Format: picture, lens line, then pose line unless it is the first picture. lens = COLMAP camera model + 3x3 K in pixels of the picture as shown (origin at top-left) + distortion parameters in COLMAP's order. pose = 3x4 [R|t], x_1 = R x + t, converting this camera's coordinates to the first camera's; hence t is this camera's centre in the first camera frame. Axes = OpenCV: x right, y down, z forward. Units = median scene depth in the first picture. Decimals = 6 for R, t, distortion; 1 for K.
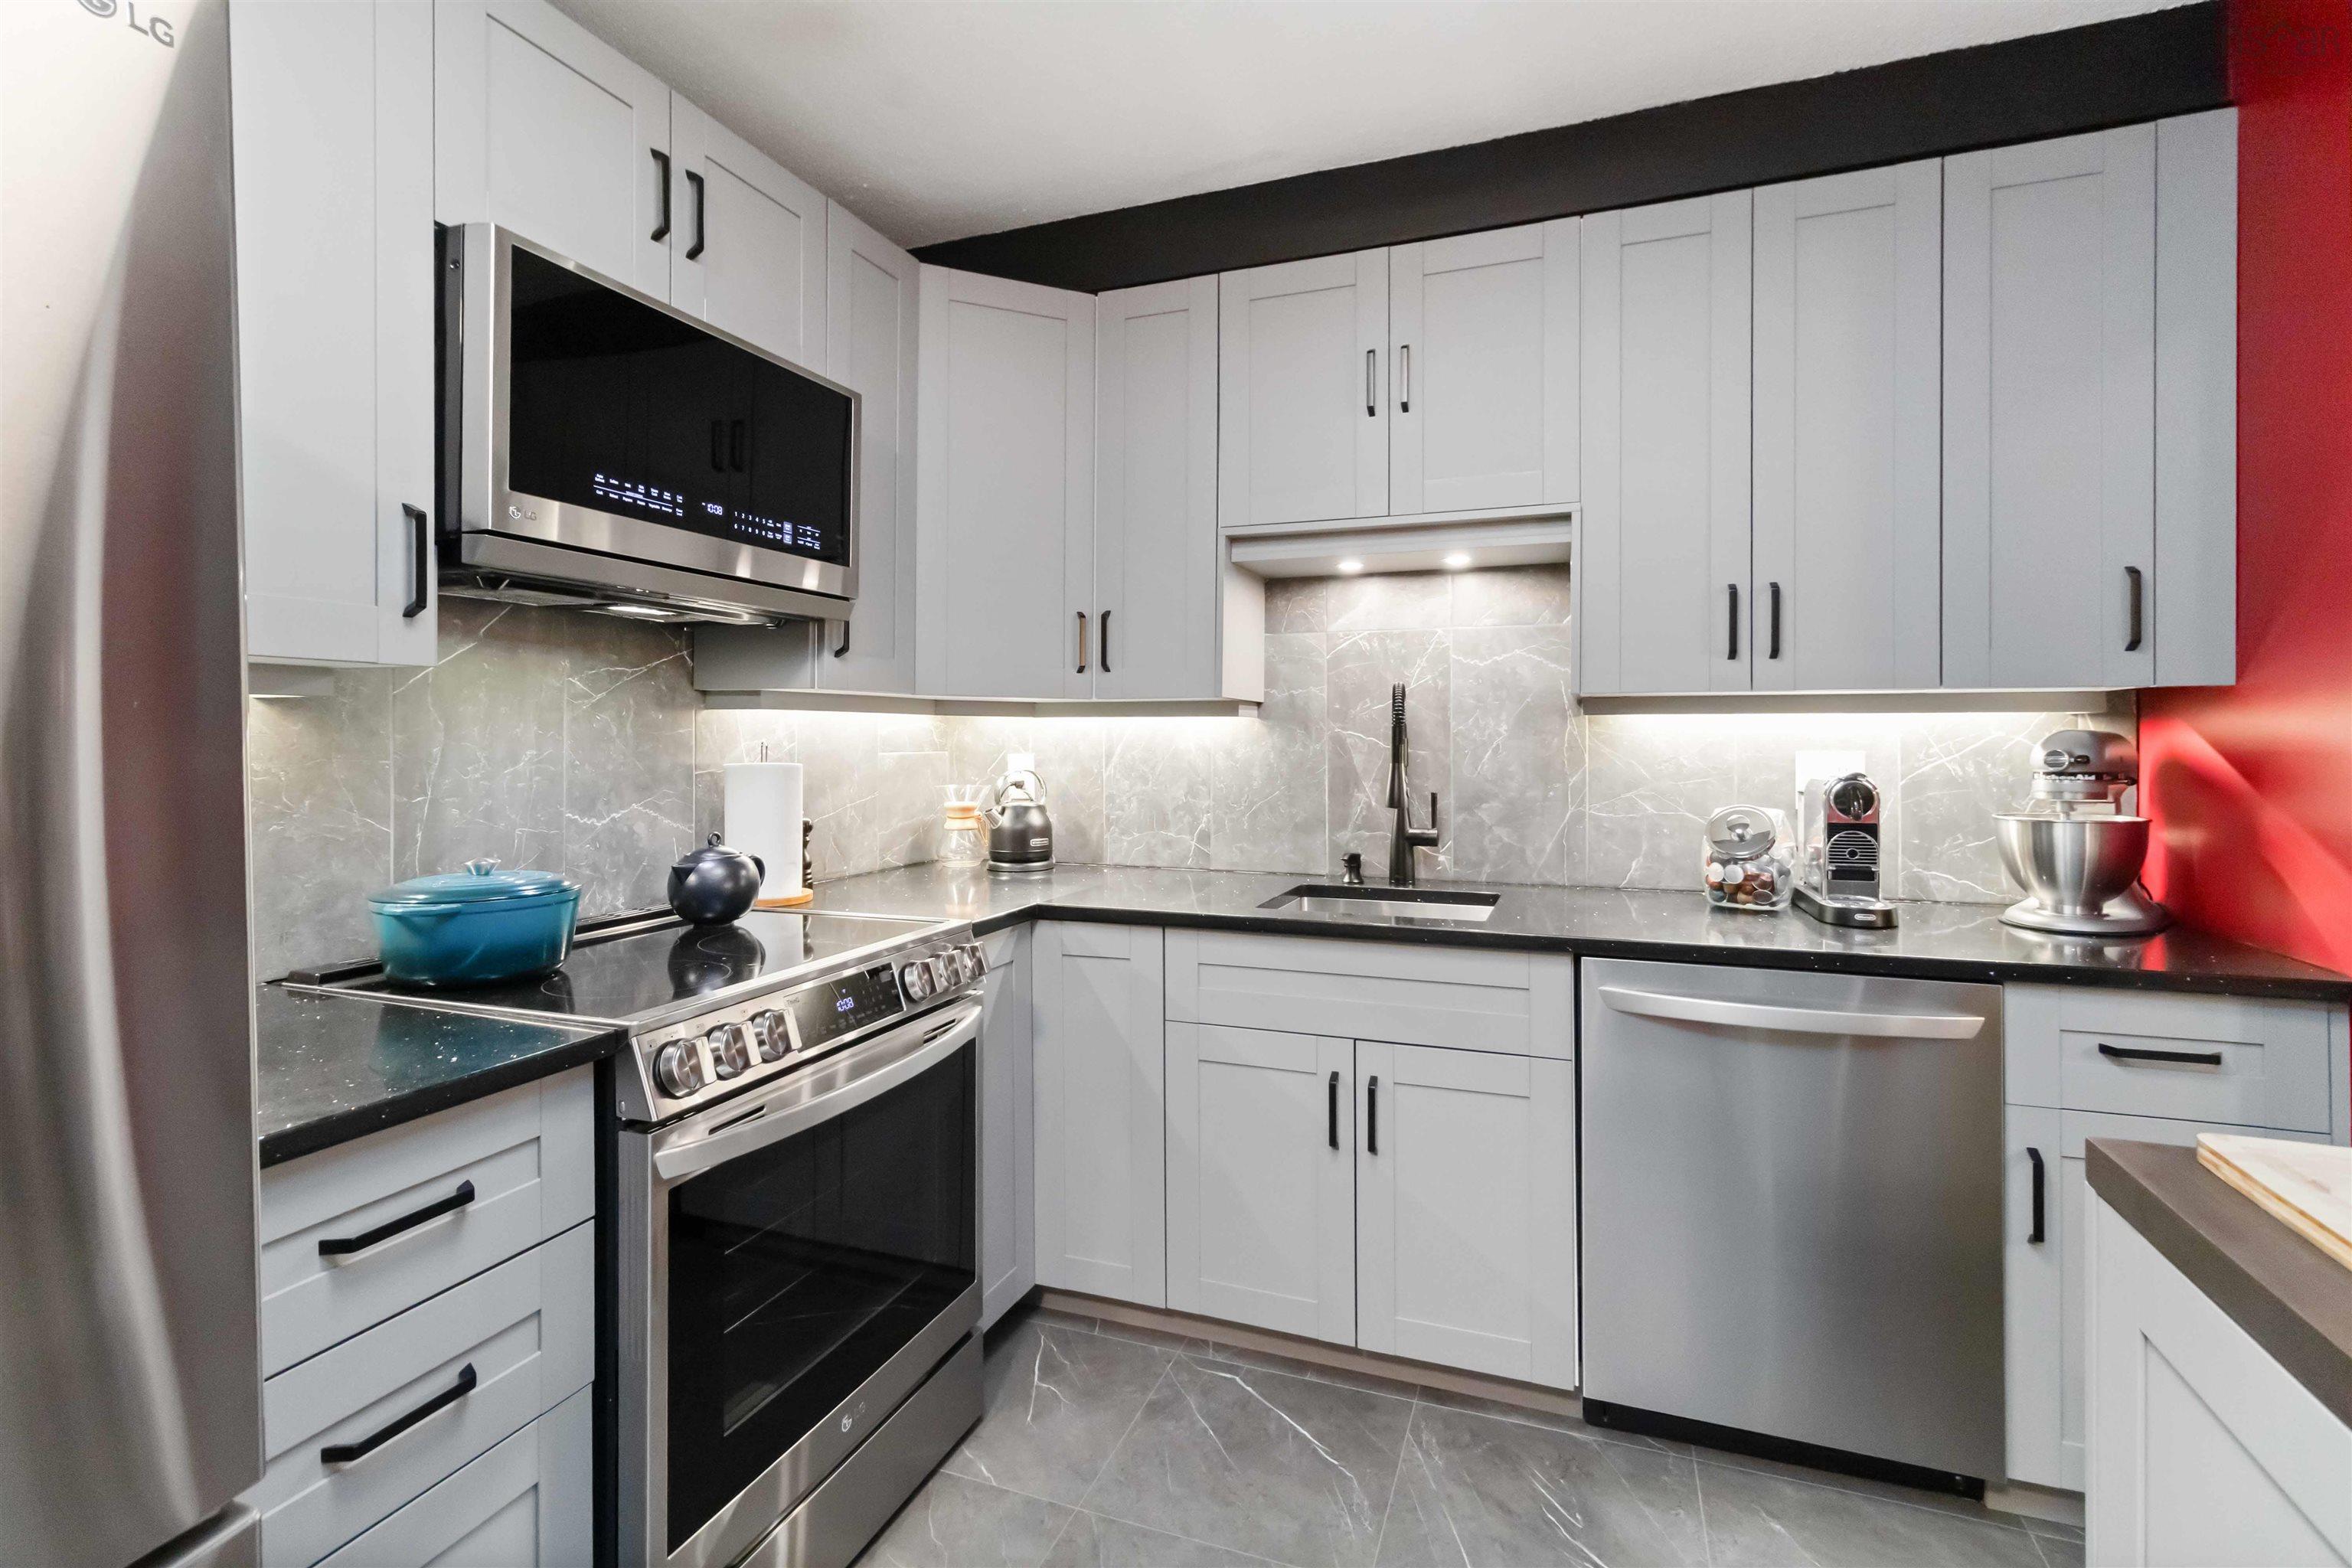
lens RADIAL K [[1089.6, 0, 1179.4], [0, 1089.6, 738.5], [0, 0, 1]] dist [0.006602, 0.000019]
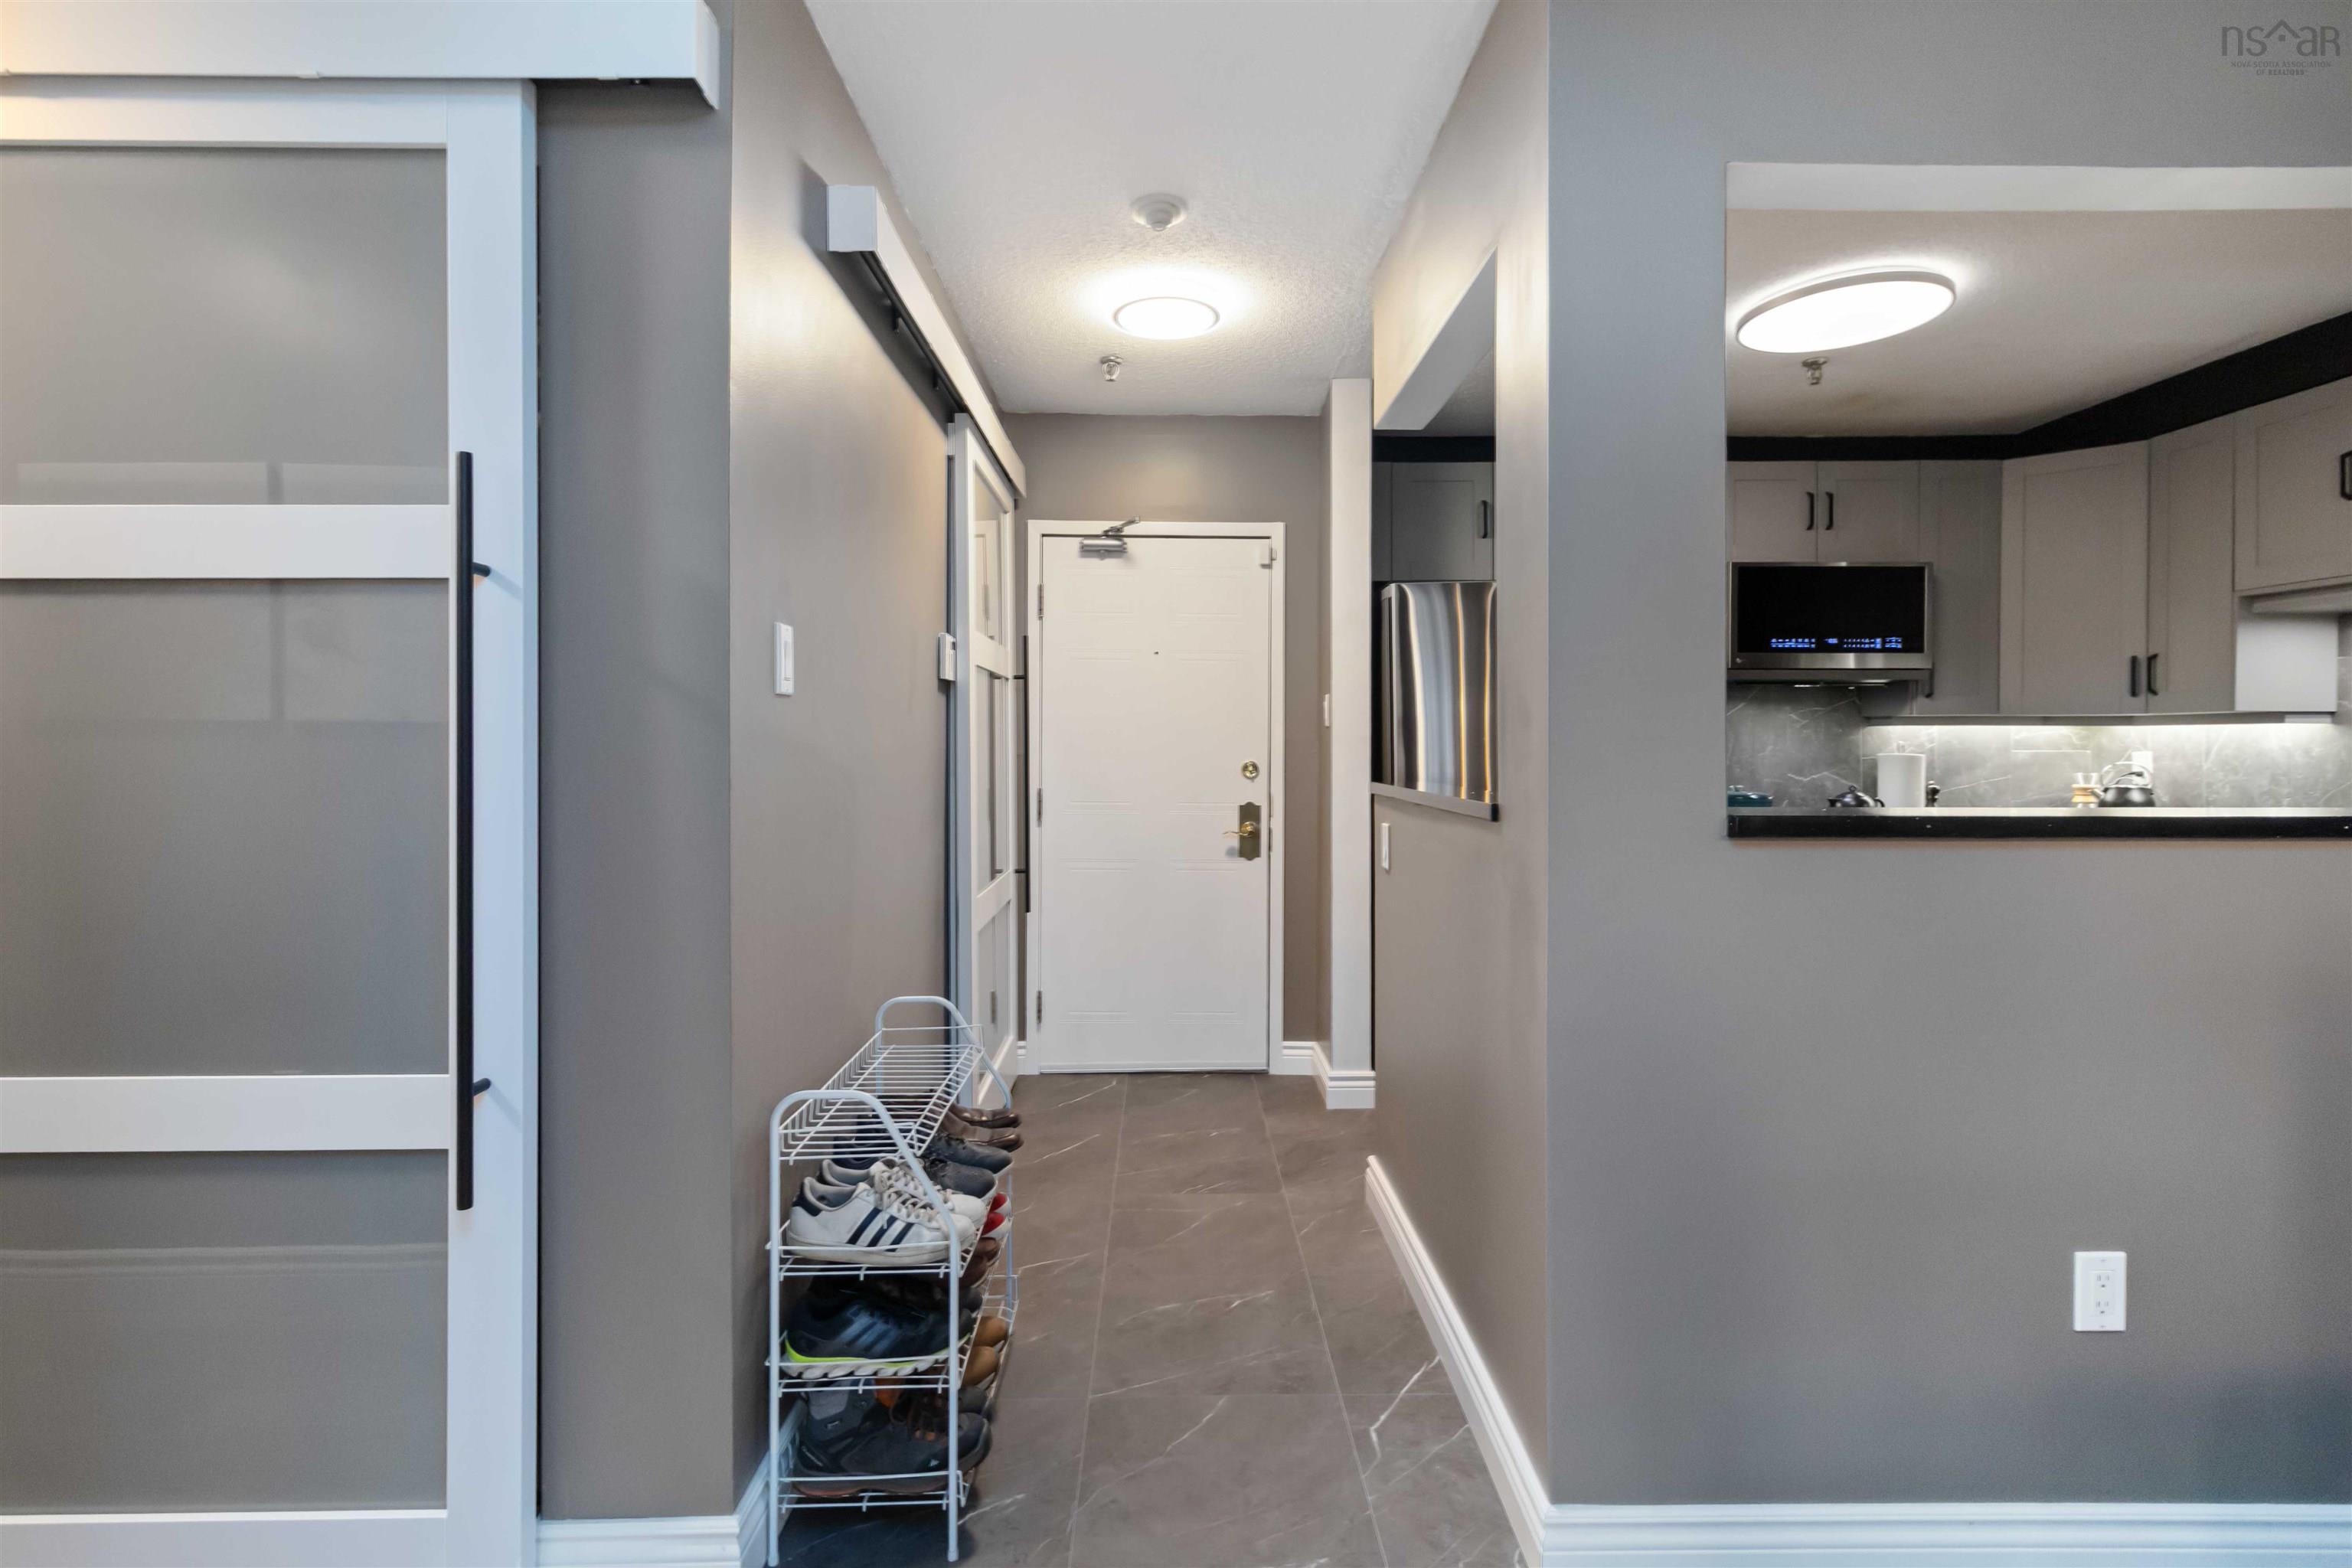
lens RADIAL K [[1089.6, 0, 1178.3], [0, 1089.6, 744.6], [0, 0, 1]] dist [0.006602, 0.000019]
pose [[0.360434, -0.000779, -0.932785, 1.002979], [-0.000075, 1.000000, -0.000864, 0.008414], [0.932785, 0.000381, 0.360434, -0.914620]]
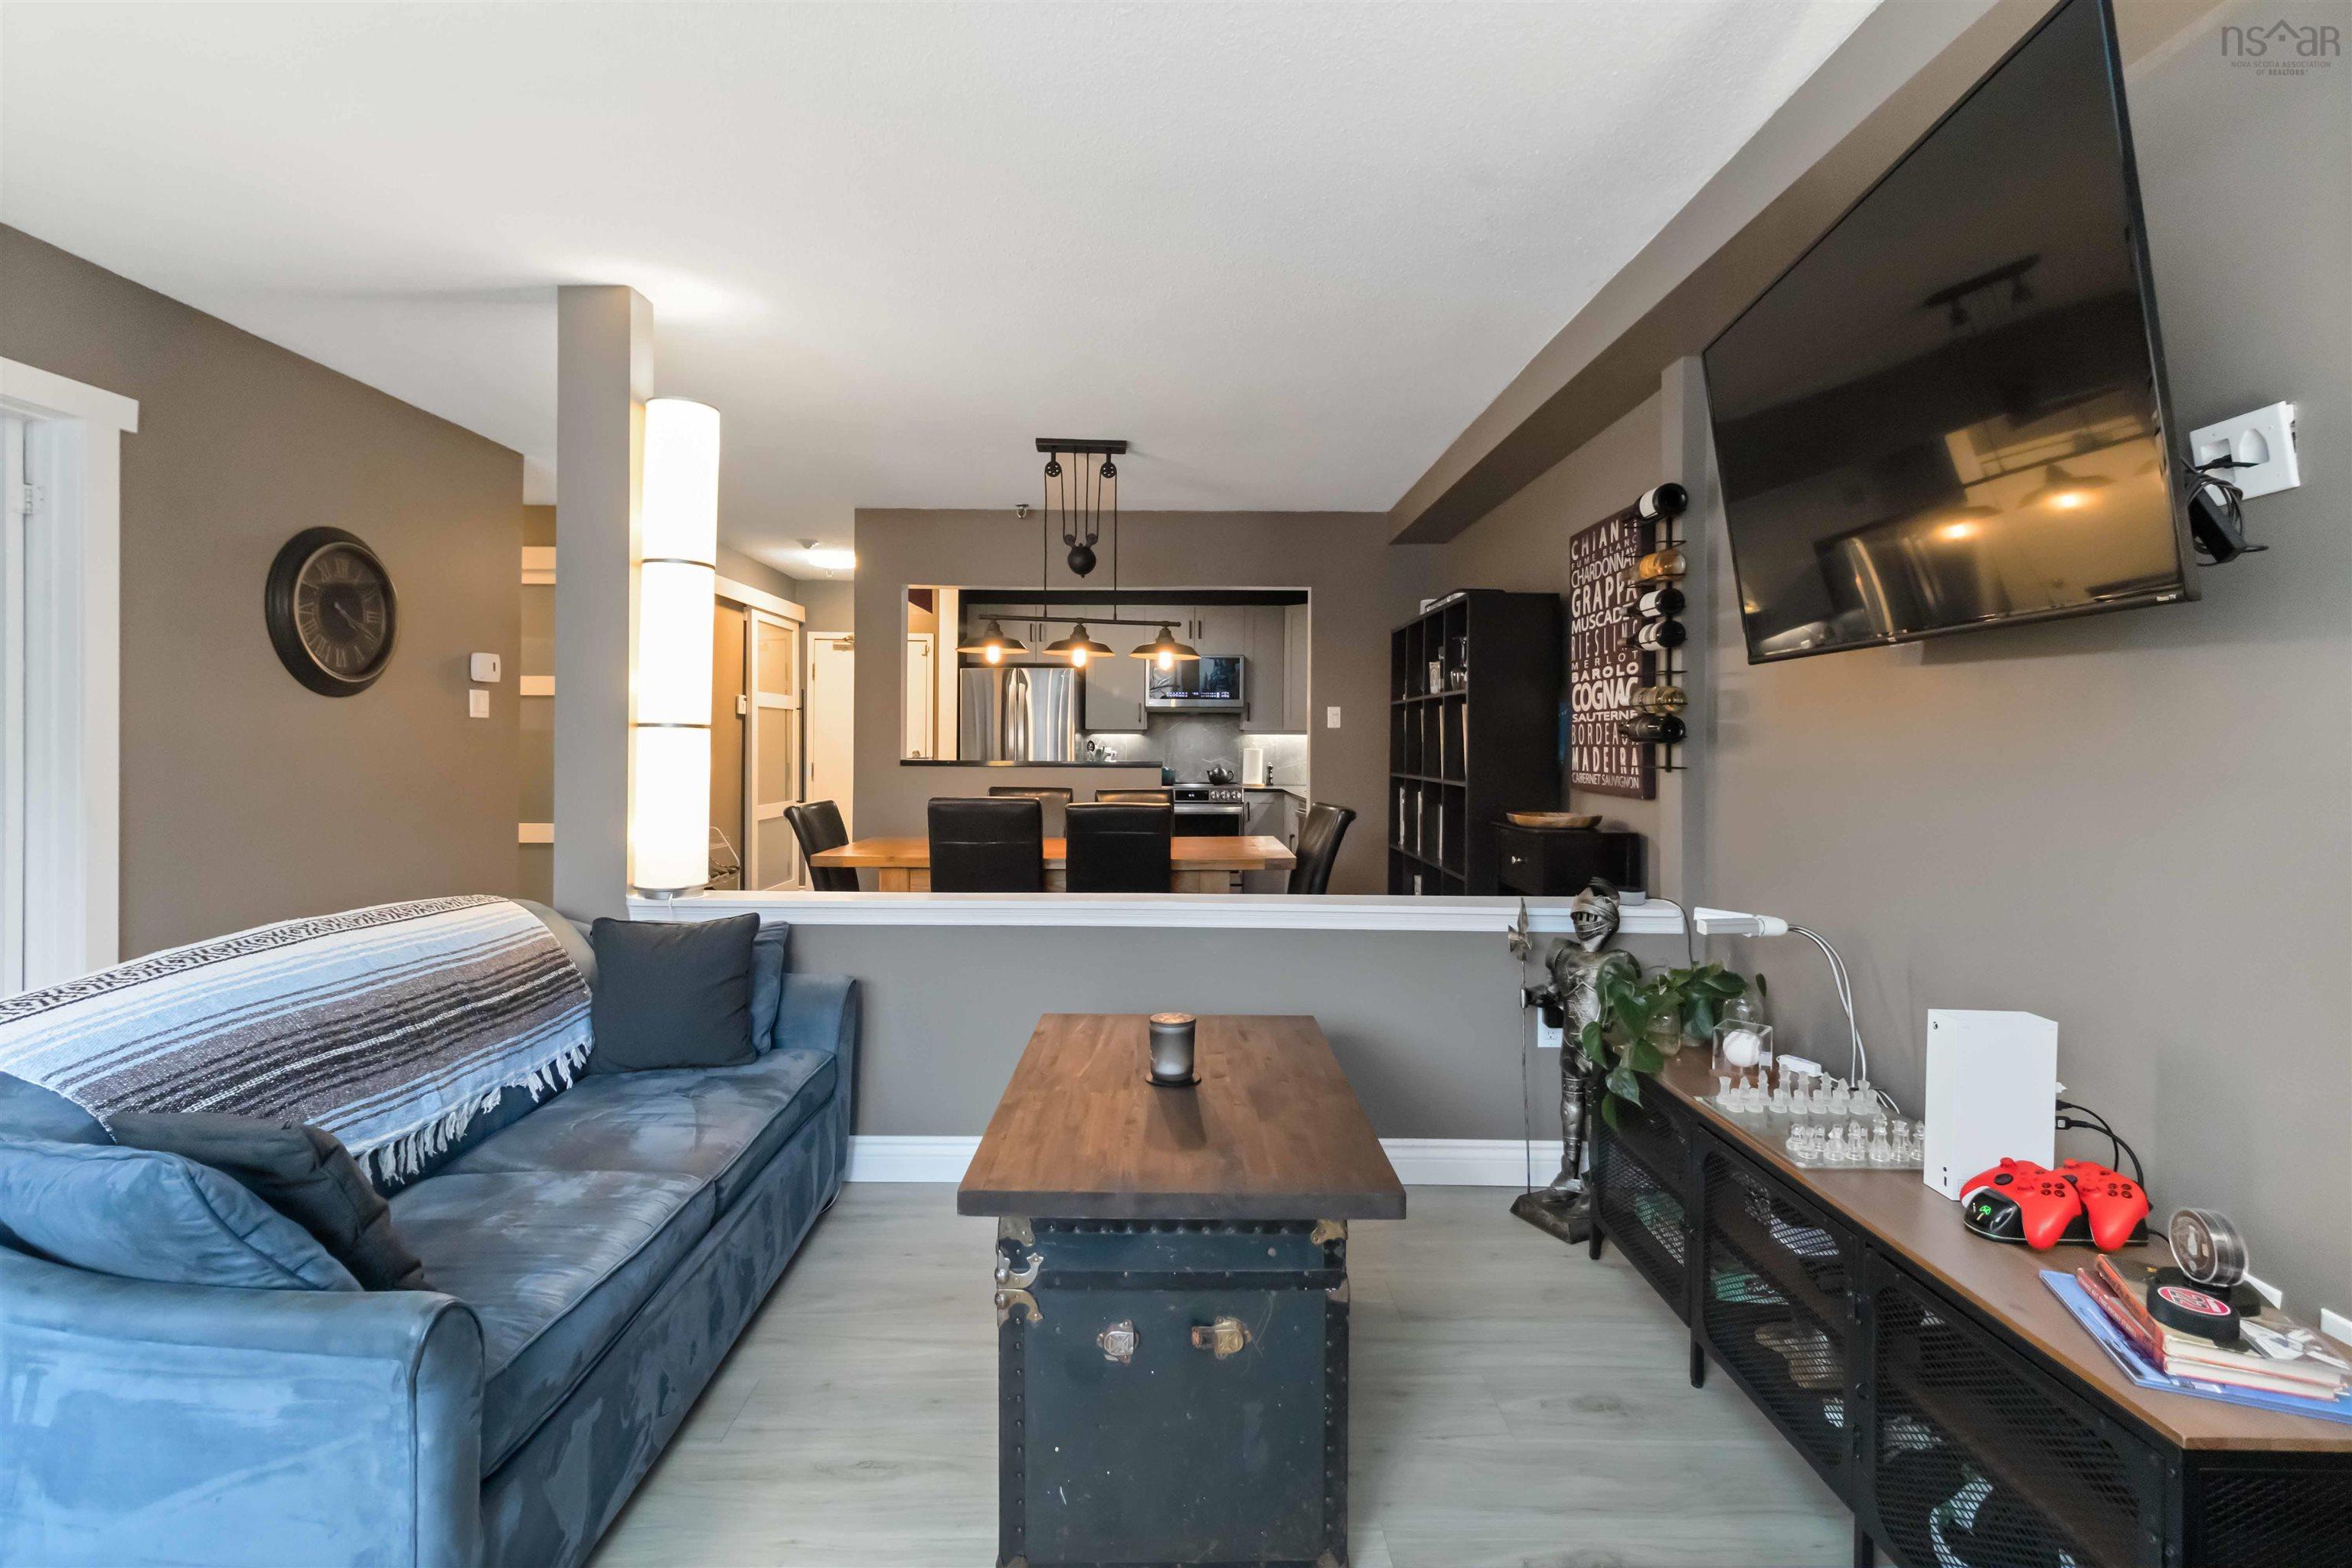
lens RADIAL K [[1089.6, 0, 1171.4], [0, 1089.6, 734.2], [0, 0, 1]] dist [0.006602, 0.000019]
pose [[0.357319, -0.006762, -0.933958, 3.238068], [-0.006114, 0.999935, -0.009579, 0.009999], [0.933962, 0.009133, 0.357255, -0.644934]]
